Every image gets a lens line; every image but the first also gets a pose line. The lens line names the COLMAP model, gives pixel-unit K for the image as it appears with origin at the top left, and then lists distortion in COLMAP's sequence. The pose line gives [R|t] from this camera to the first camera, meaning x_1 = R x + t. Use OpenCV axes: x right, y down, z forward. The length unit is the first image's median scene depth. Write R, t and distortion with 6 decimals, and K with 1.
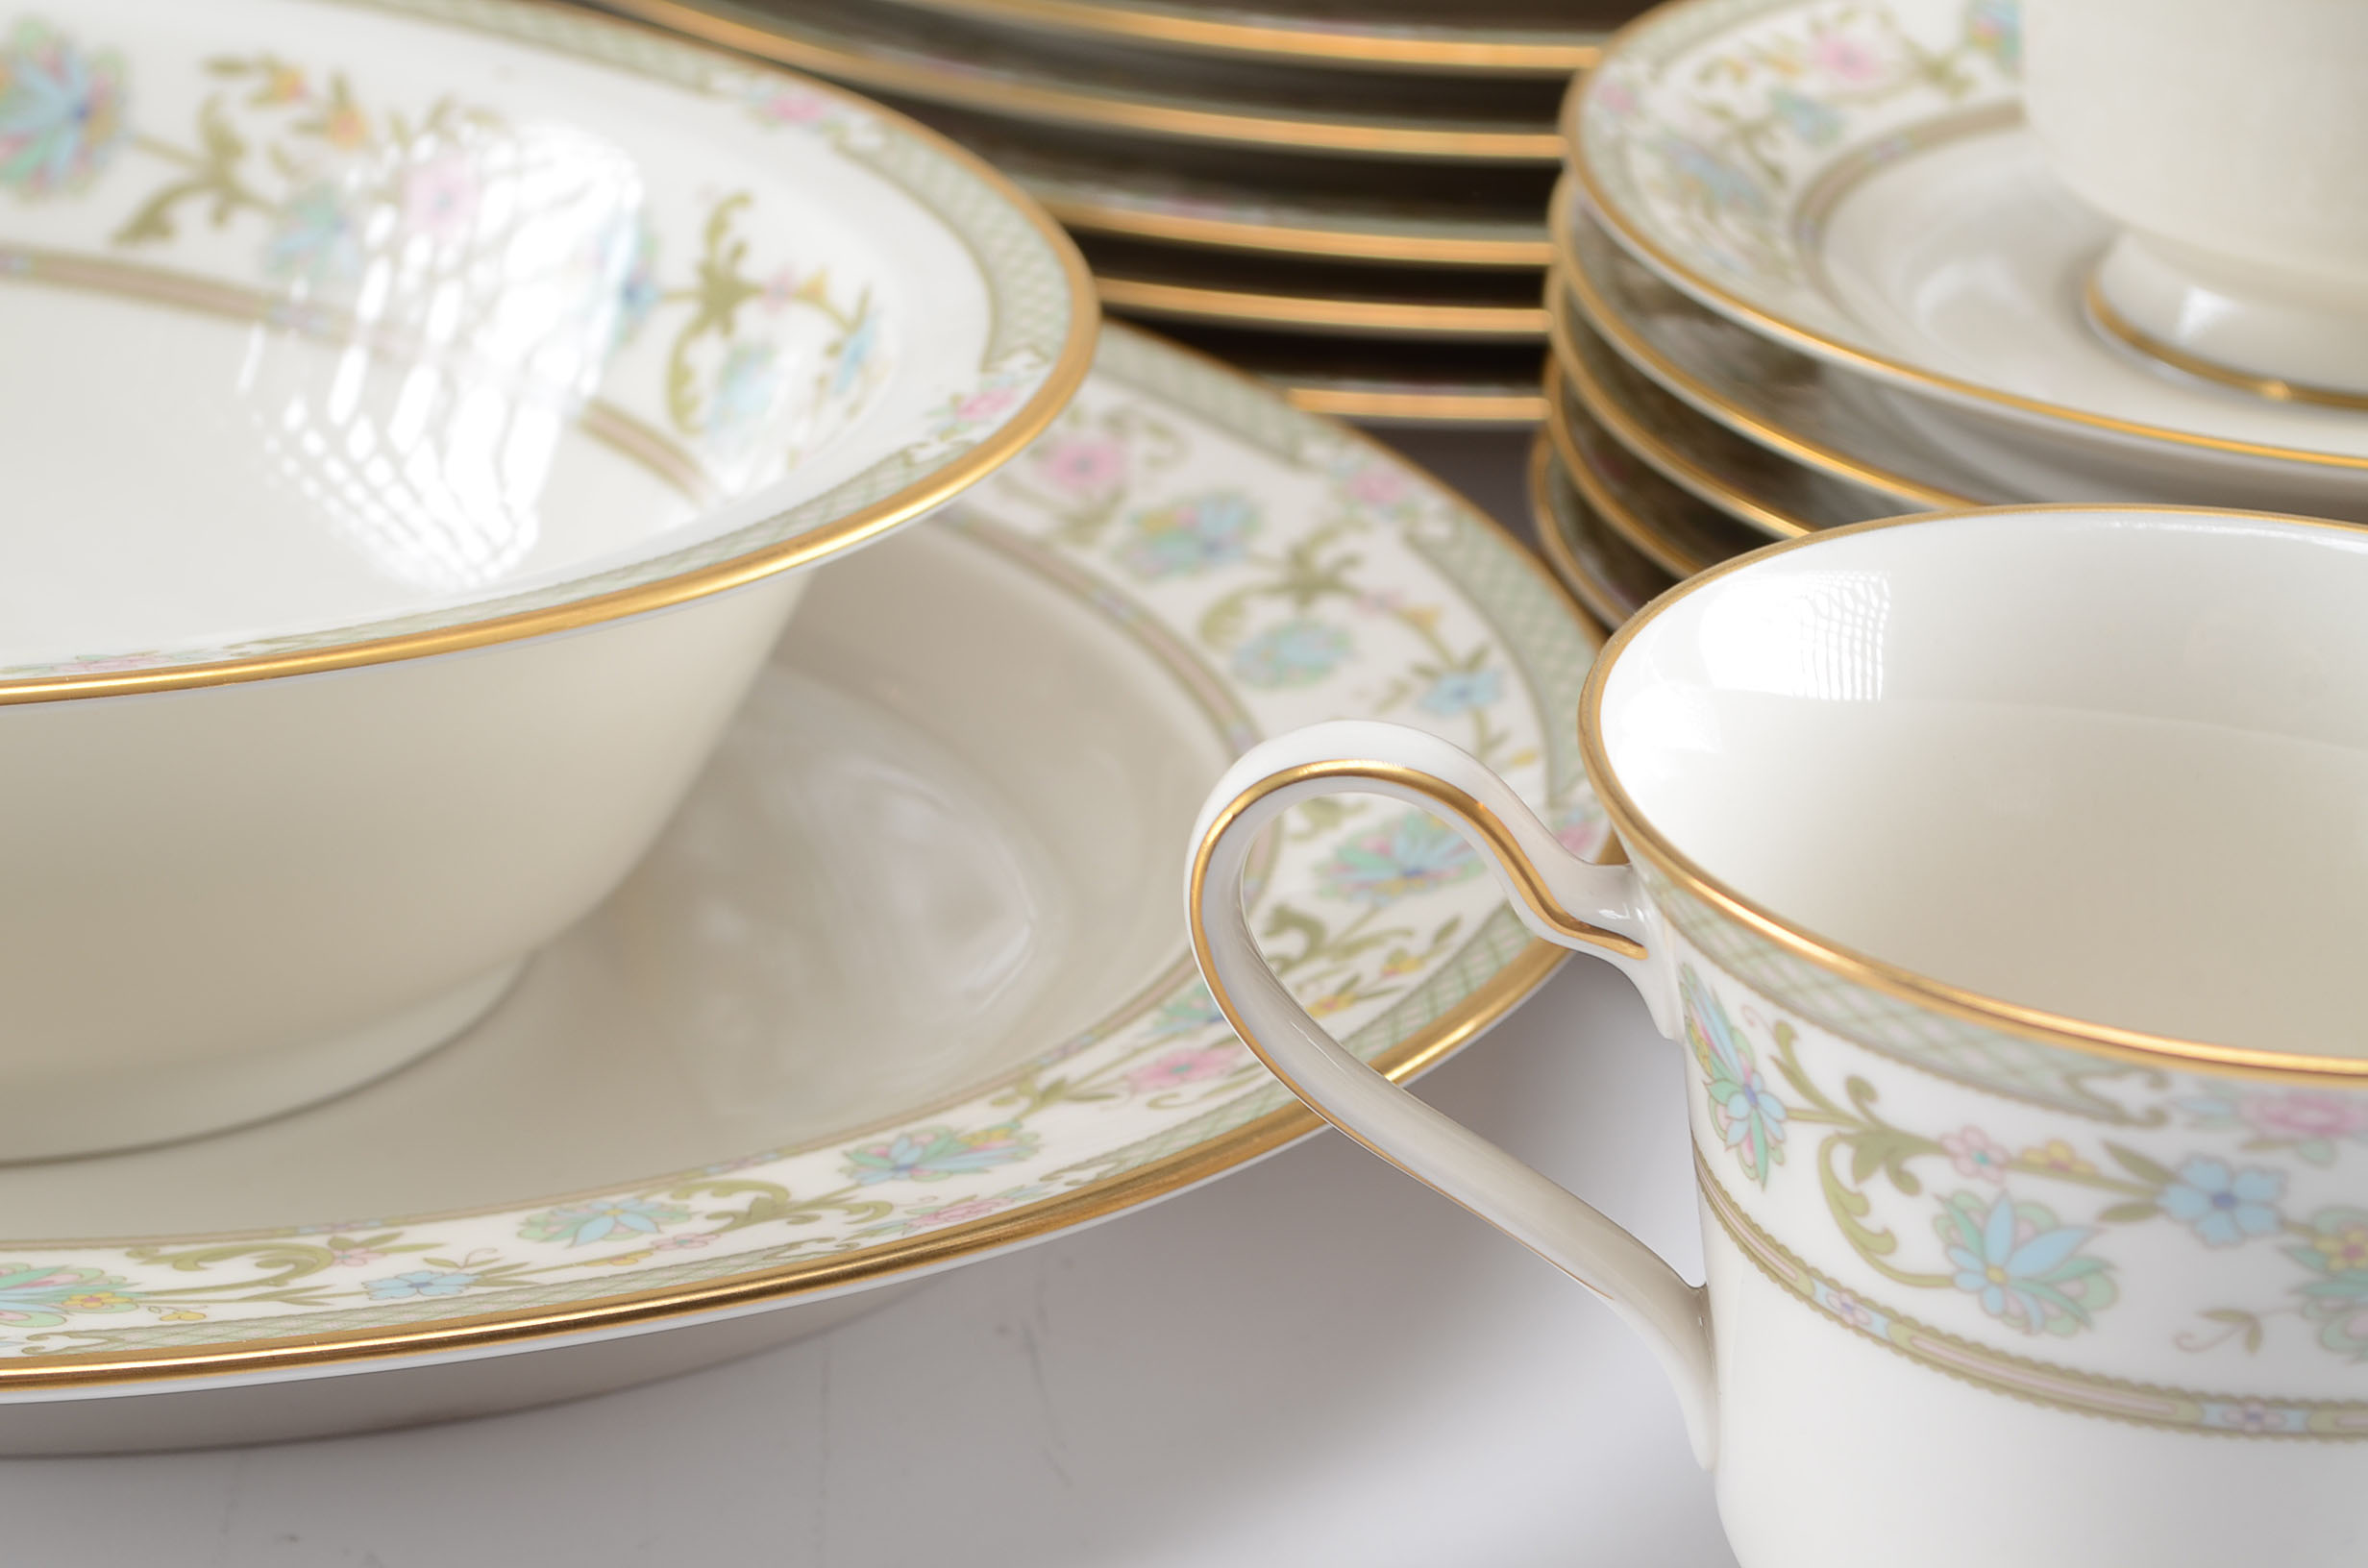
lens RADIAL K [[5266.1, 0, 1184.0], [0, 5266.1, 784.0], [0, 0, 1]] dist [0.038458, 0.136264]
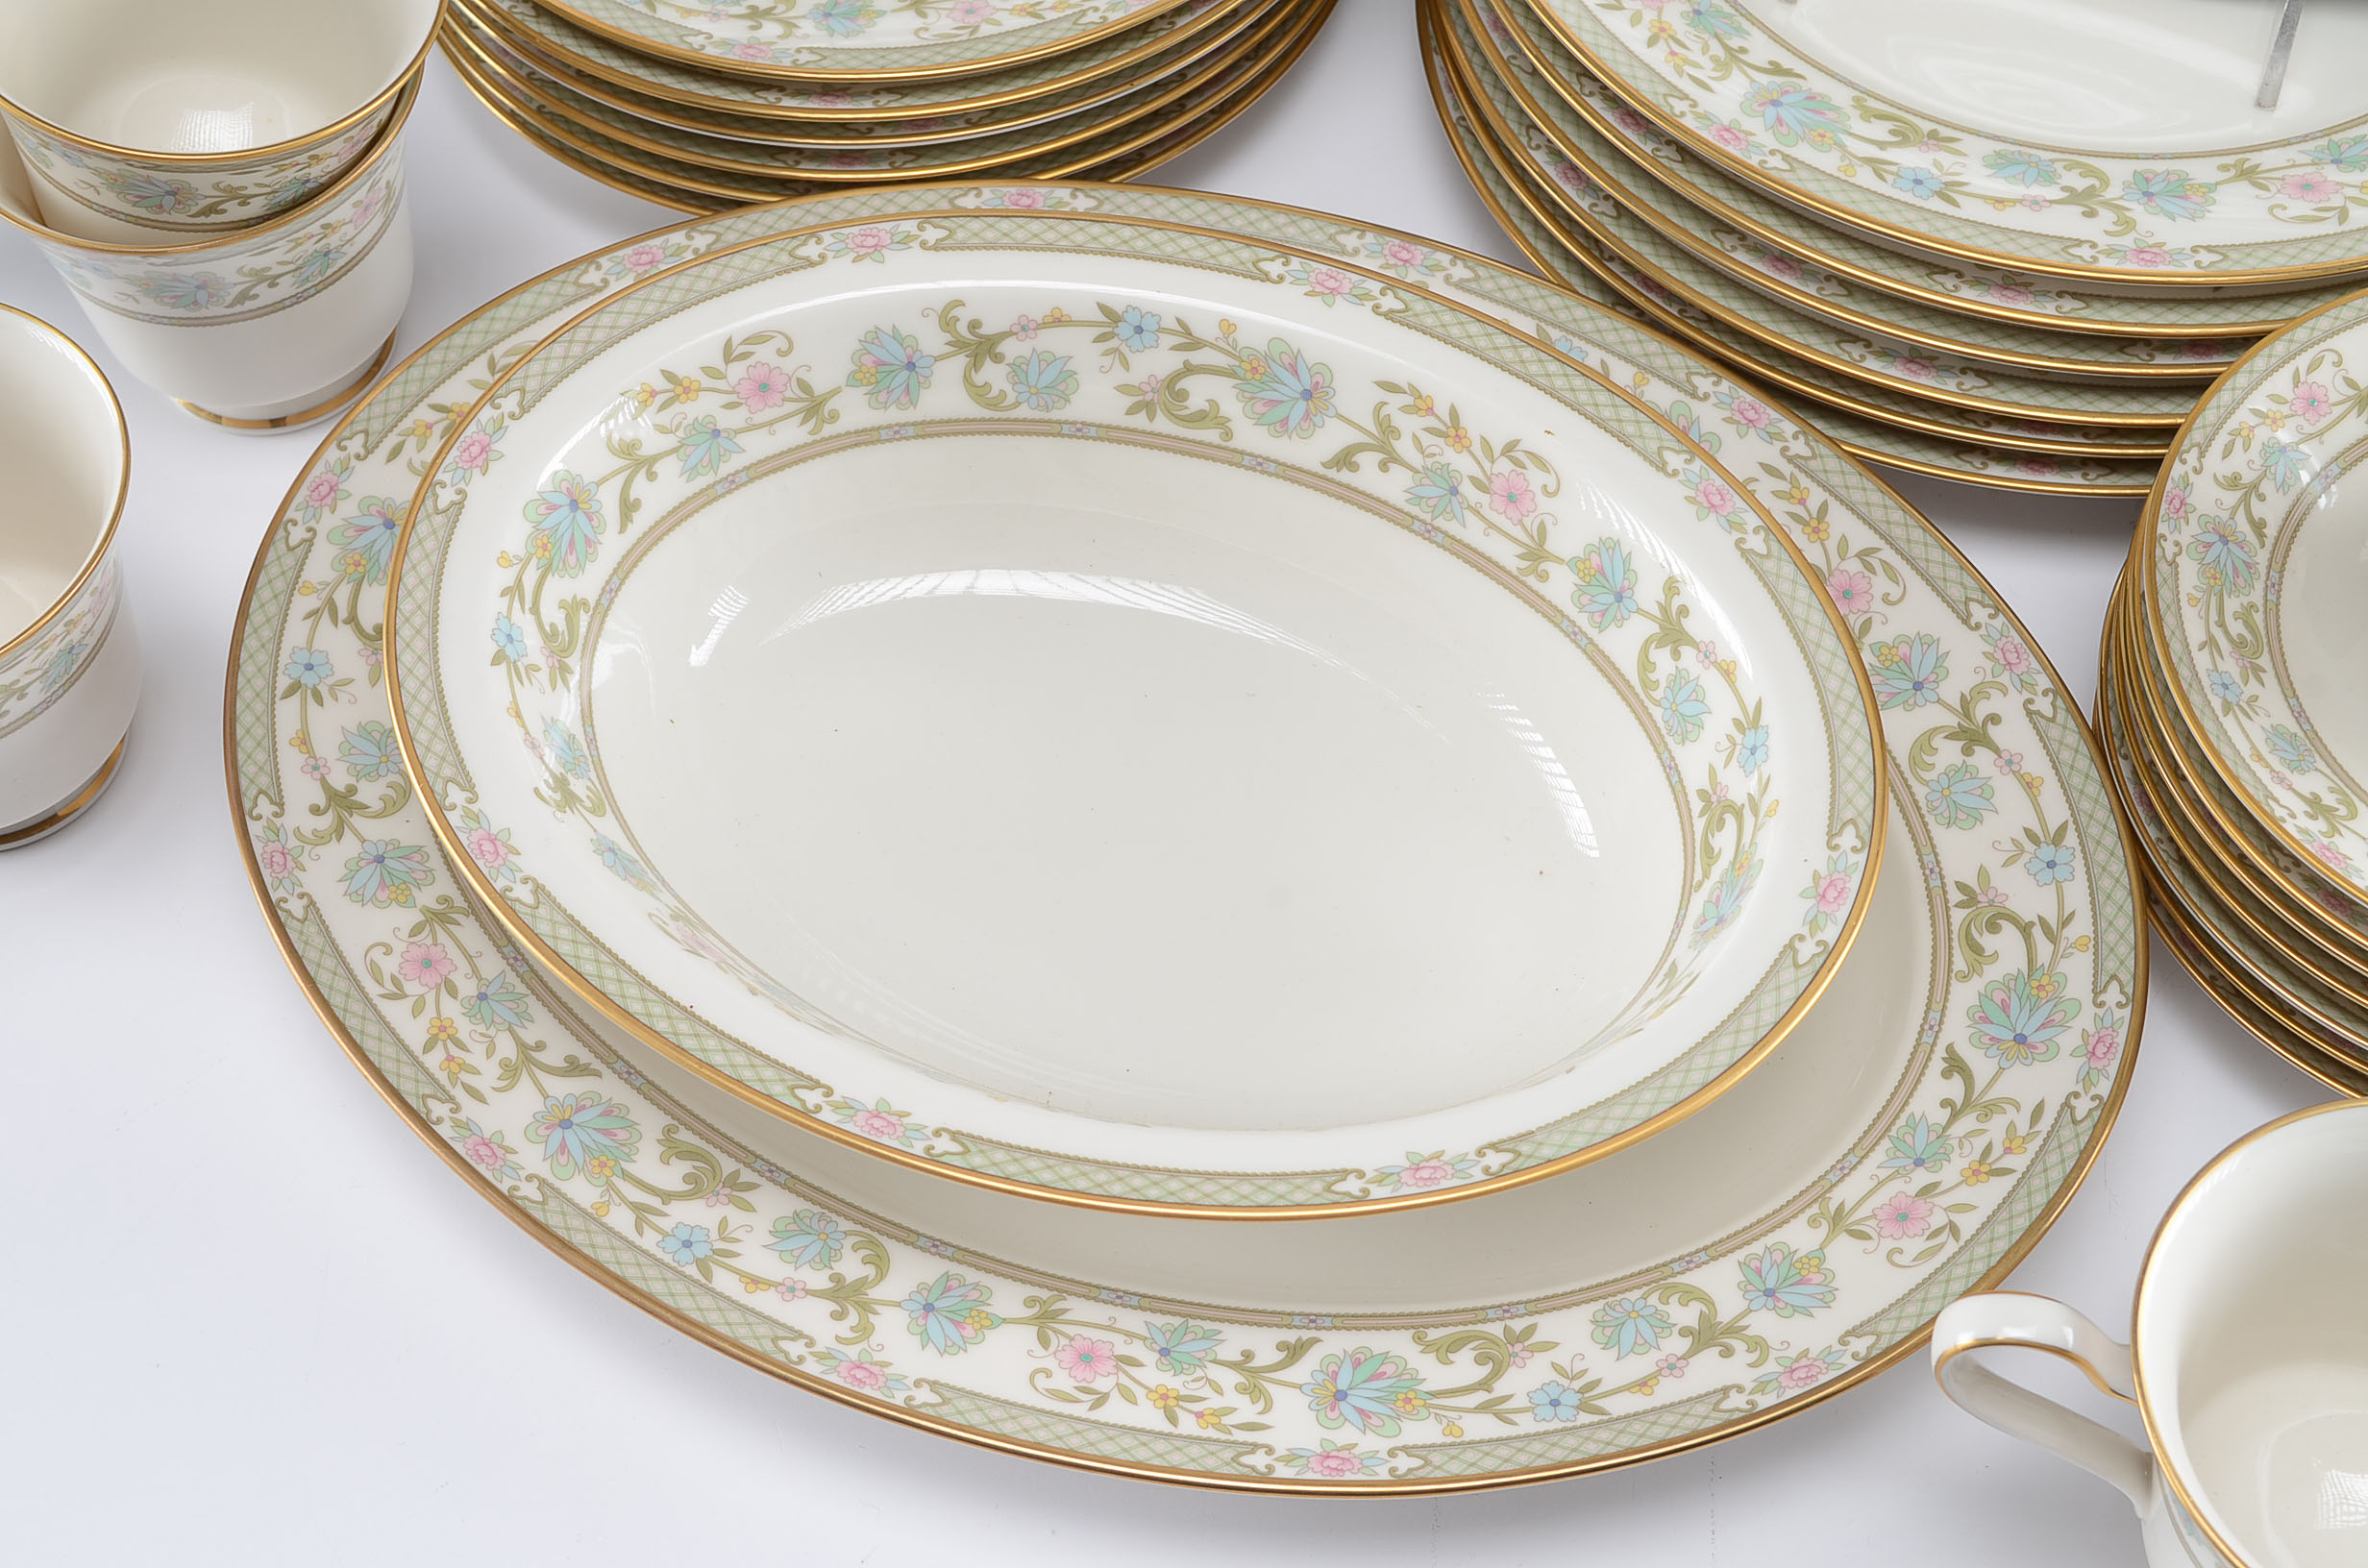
lens RADIAL K [[3416.6, 0, 1184.0], [0, 3416.6, 784.0], [0, 0, 1]] dist [-0.022201, -0.035619]
pose [[0.991832, 0.062744, -0.111054, -0.118798], [0.003130, 0.858414, 0.512948, -0.651349], [0.127515, -0.509105, 0.851206, -0.075386]]
